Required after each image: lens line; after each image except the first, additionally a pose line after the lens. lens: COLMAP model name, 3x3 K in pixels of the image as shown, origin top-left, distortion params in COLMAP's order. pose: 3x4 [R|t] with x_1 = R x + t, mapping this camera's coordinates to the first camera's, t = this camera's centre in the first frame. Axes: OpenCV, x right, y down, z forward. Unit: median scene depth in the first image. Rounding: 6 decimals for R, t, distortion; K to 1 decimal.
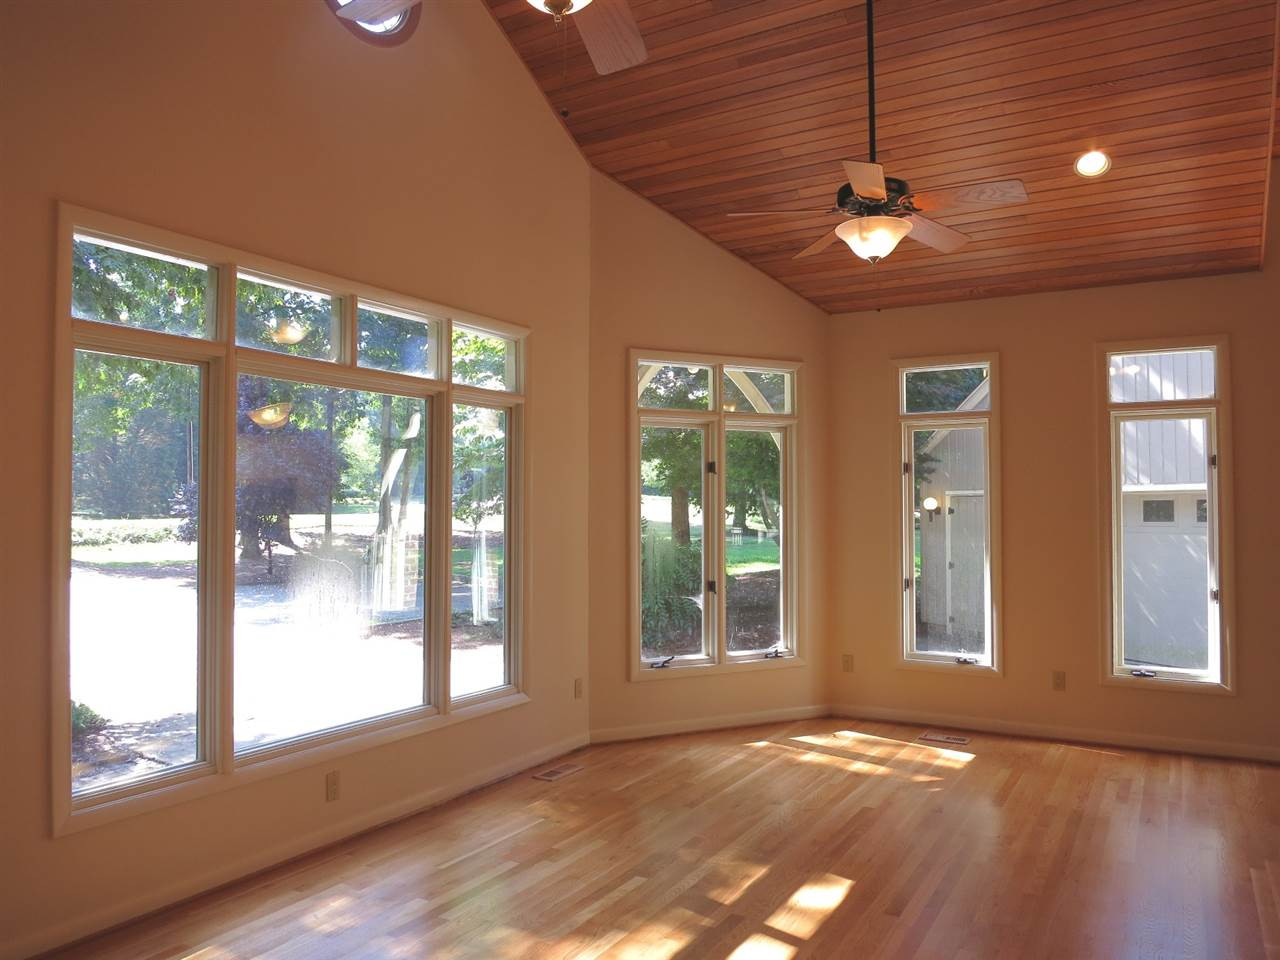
lens RADIAL K [[927.7, 0, 640.5], [0, 927.7, 480.6], [0, 0, 1]] dist [-0.046718, -0.002506]
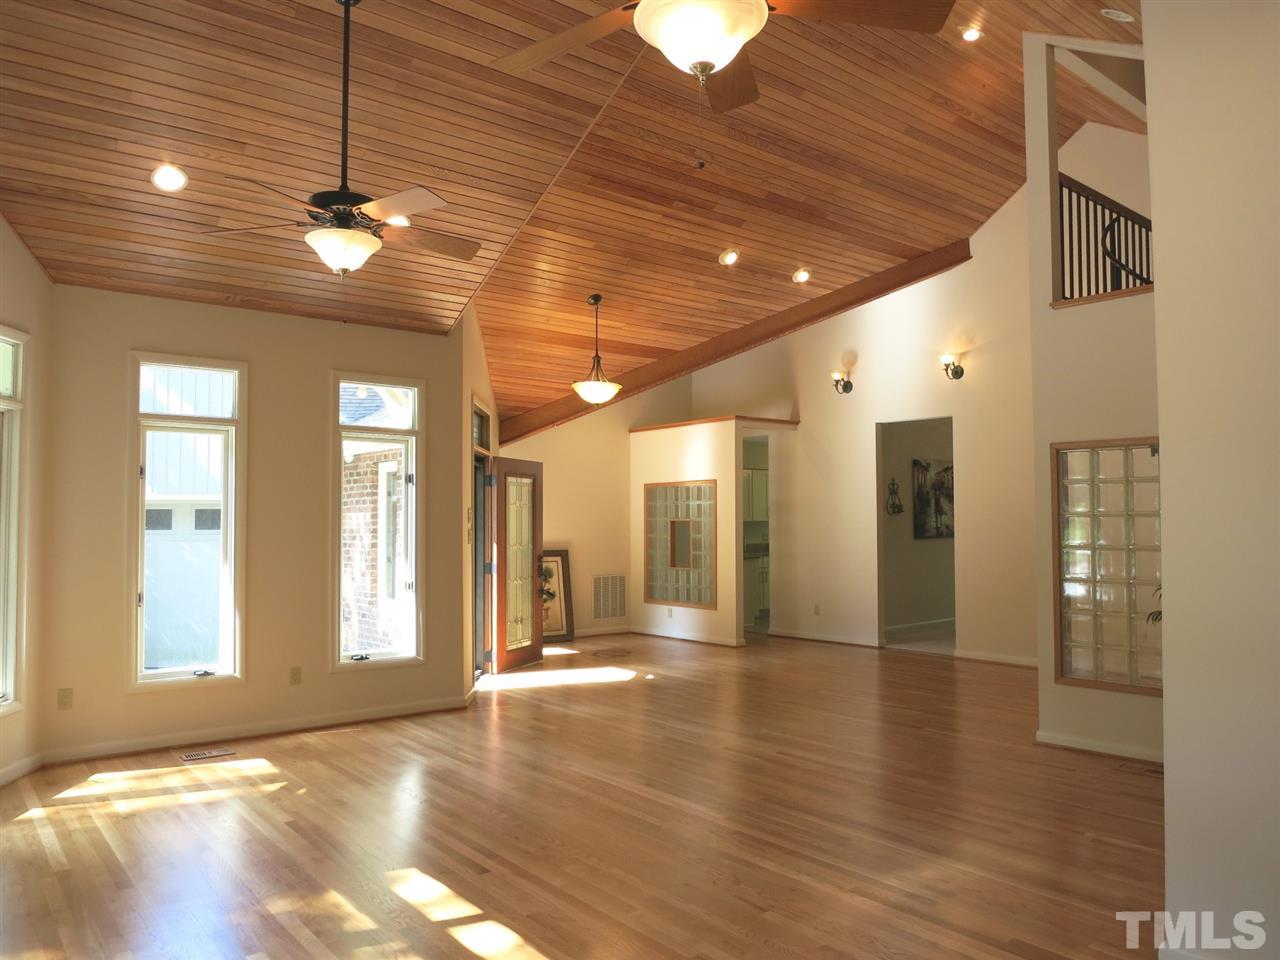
lens RADIAL K [[927.7, 0, 642.9], [0, 927.7, 481.2], [0, 0, 1]] dist [-0.046718, -0.002506]
pose [[0.333182, 0.037001, 0.942136, -0.458359], [-0.027793, 0.999181, -0.029413, 0.010133], [-0.942453, -0.016385, 0.333937, 0.268864]]
